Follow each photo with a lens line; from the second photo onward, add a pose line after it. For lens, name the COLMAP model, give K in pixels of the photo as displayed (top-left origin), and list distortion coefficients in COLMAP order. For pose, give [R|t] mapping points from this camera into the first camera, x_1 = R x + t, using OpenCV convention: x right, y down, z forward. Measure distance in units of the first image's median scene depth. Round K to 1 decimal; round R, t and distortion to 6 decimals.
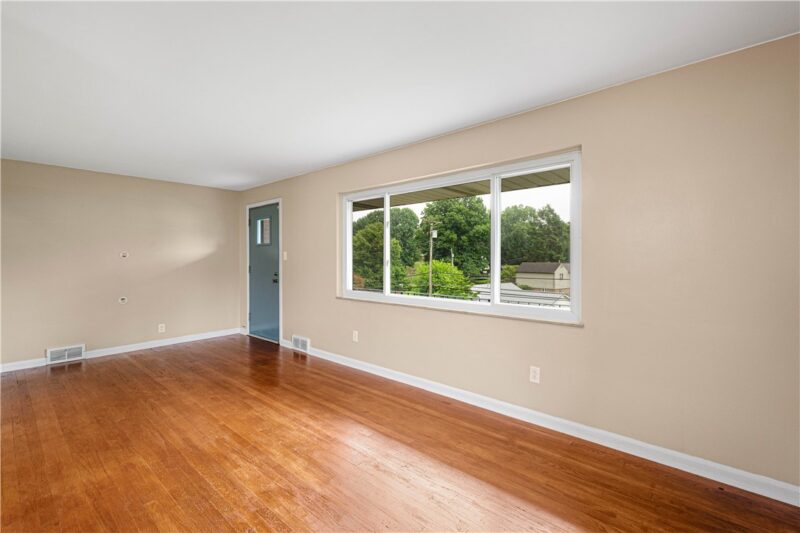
lens RADIAL K [[352.5, 0, 401.2], [0, 352.5, 263.9], [0, 0, 1]] dist [-0.000575, -0.000125]
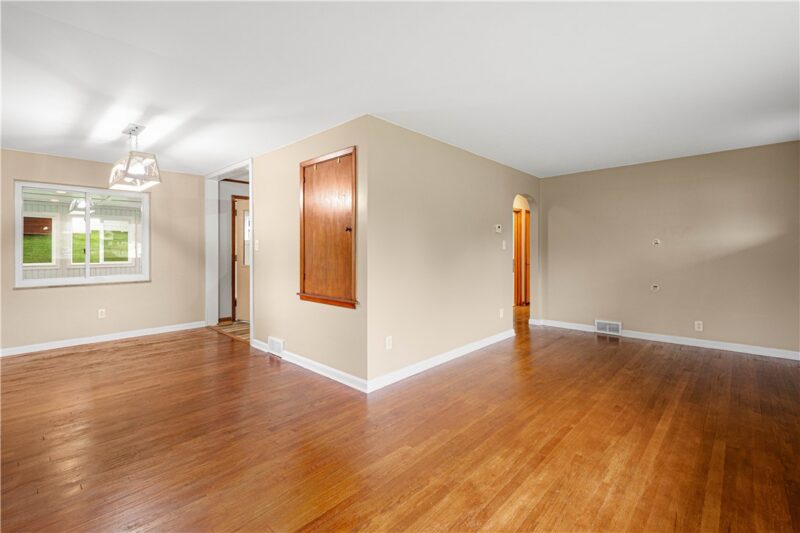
lens RADIAL K [[355.1, 0, 401.9], [0, 355.1, 250.2], [0, 0, 1]] dist [0.001014, -0.000288]
pose [[-0.034429, 0.007854, -0.999376, 0.335019], [-0.010602, 0.999910, 0.008223, -0.004007], [0.999351, 0.010878, -0.034342, 0.468454]]
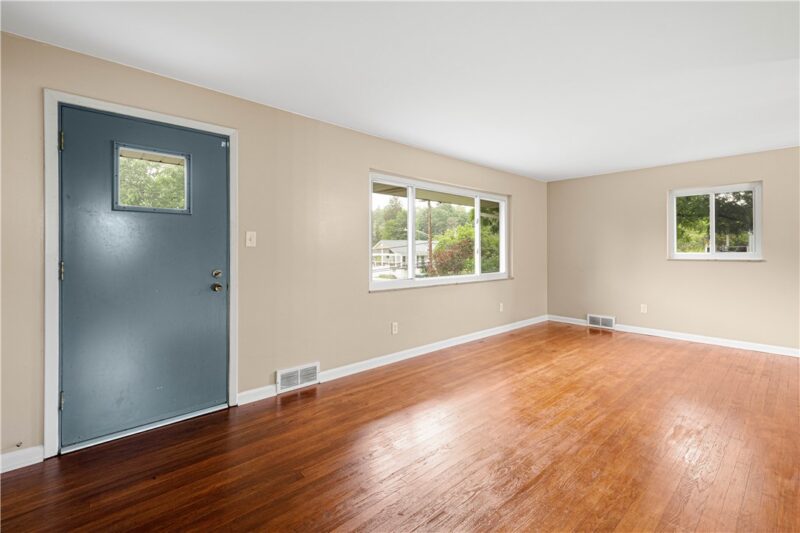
lens RADIAL K [[355.1, 0, 401.9], [0, 355.1, 250.2], [0, 0, 1]] dist [0.001014, -0.000288]
pose [[0.113499, 0.001185, 0.993537, -1.293465], [0.011333, 0.999933, -0.002487, -0.000397], [-0.993473, 0.011542, 0.113478, 1.052635]]
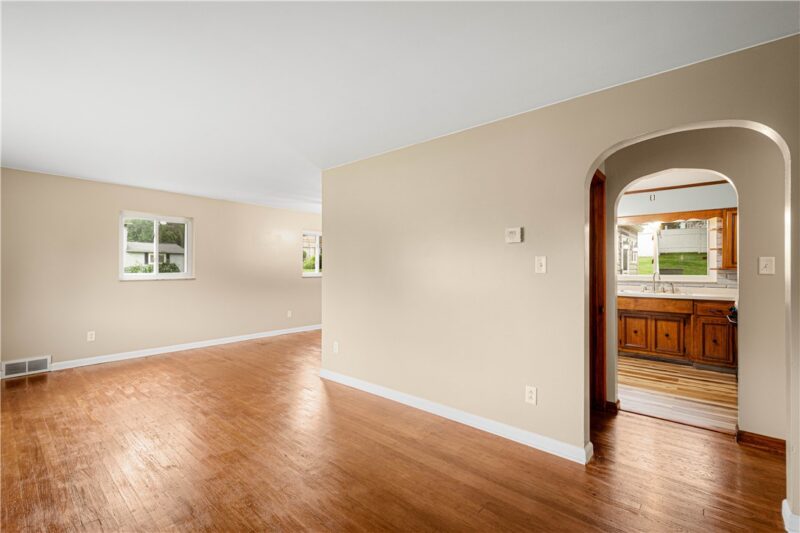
lens RADIAL K [[352.5, 0, 401.2], [0, 352.5, 263.9], [0, 0, 1]] dist [-0.000575, -0.000125]
pose [[-0.999962, -0.000394, -0.008687, -0.838488], [-0.000375, 0.999997, -0.002228, -0.018566], [0.008688, -0.002225, -0.999960, 1.576177]]
